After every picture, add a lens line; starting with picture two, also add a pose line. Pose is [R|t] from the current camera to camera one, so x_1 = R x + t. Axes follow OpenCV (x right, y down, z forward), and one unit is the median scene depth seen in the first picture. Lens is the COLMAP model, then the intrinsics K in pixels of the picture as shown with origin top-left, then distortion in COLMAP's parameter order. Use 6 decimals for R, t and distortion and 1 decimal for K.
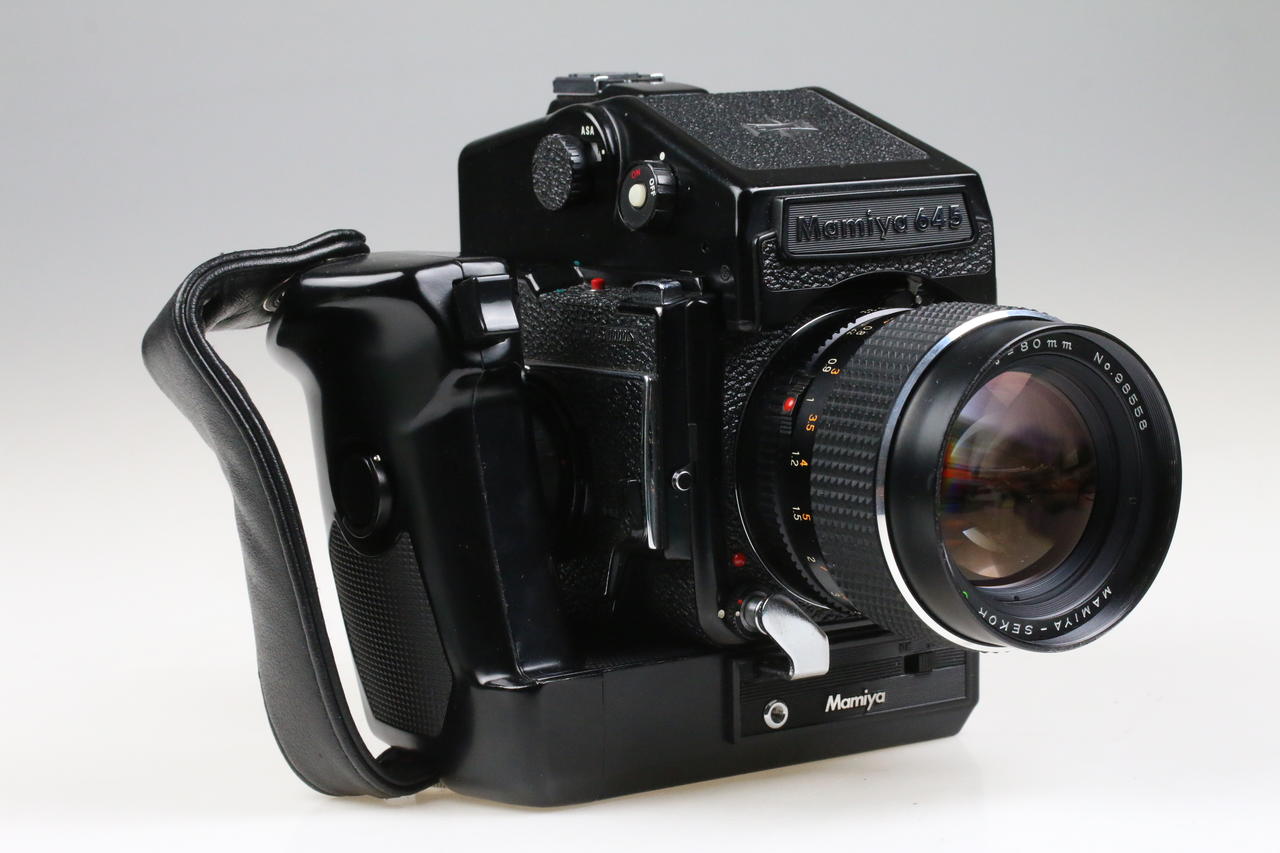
lens RADIAL K [[3824.4, 0, 640.0], [0, 3824.4, 426.5], [0, 0, 1]] dist [-0.033399, 0.755954]
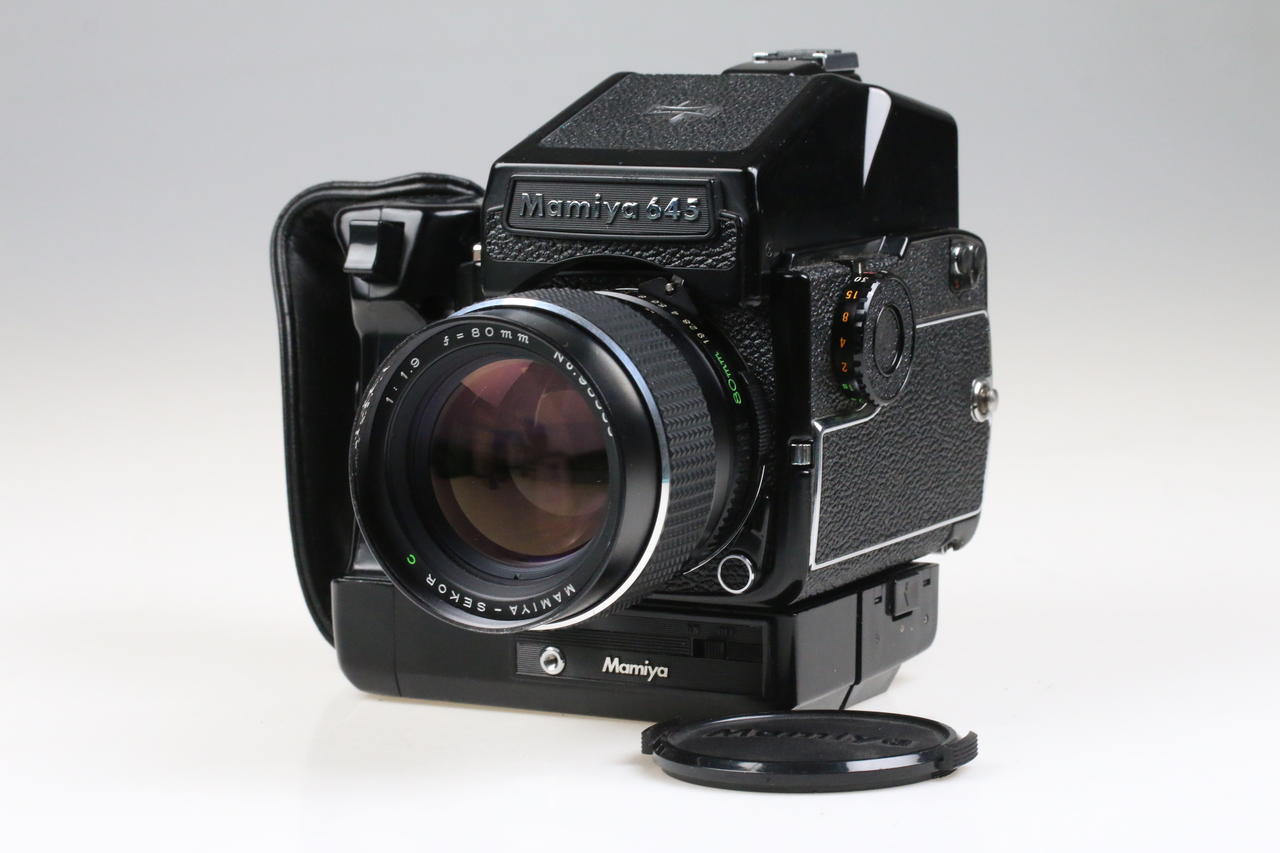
lens RADIAL K [[3824.4, 0, 640.0], [0, 3824.4, 426.5], [0, 0, 1]] dist [-0.033399, 0.755954]
pose [[0.452746, 0.140259, -0.880538, 0.978015], [-0.110852, 0.988743, 0.100498, -0.098991], [0.884722, 0.052110, 0.463198, 0.530336]]
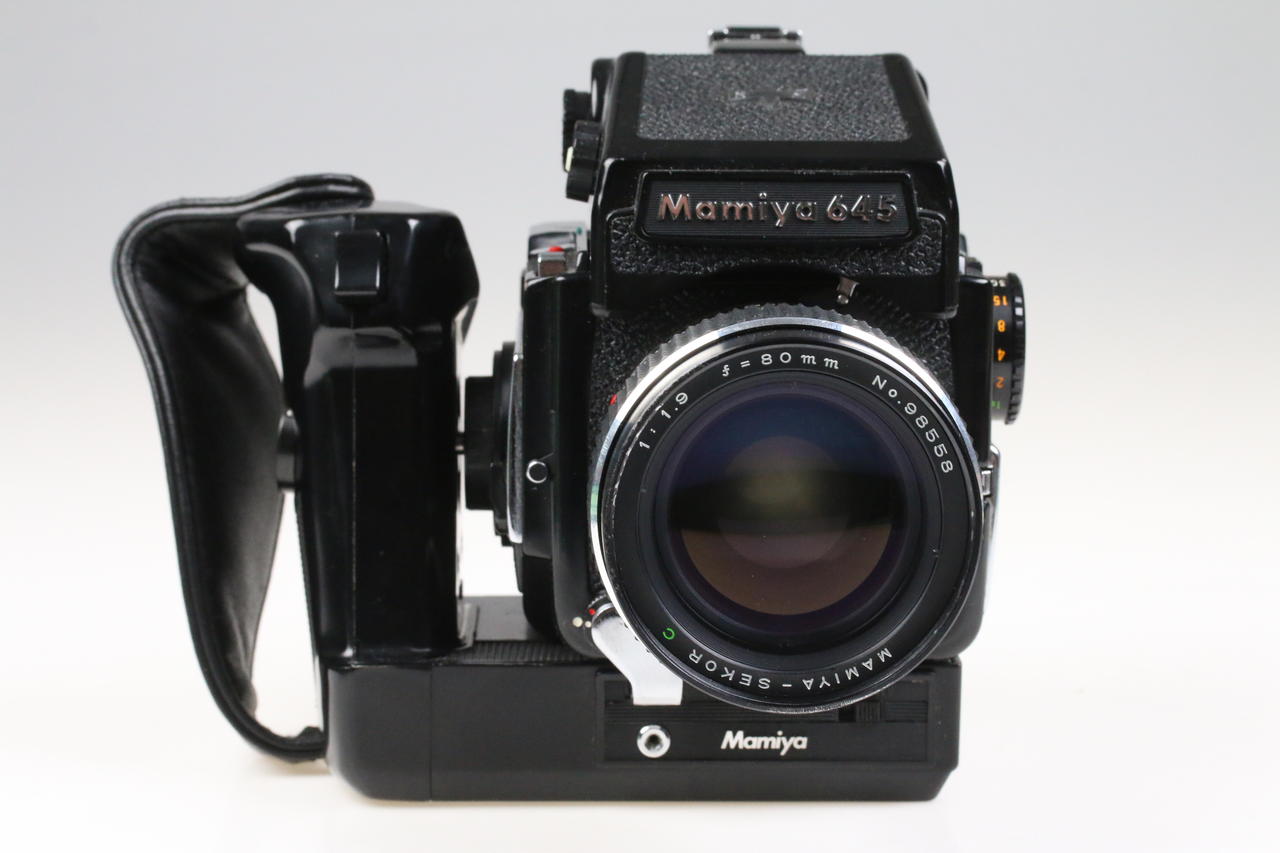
lens RADIAL K [[3824.4, 0, 640.0], [0, 3824.4, 426.5], [0, 0, 1]] dist [-0.033399, 0.755954]
pose [[0.828211, 0.105935, -0.550312, 0.527172], [-0.096431, 0.994264, 0.046268, -0.040887], [0.552057, 0.014748, 0.833676, 0.243189]]
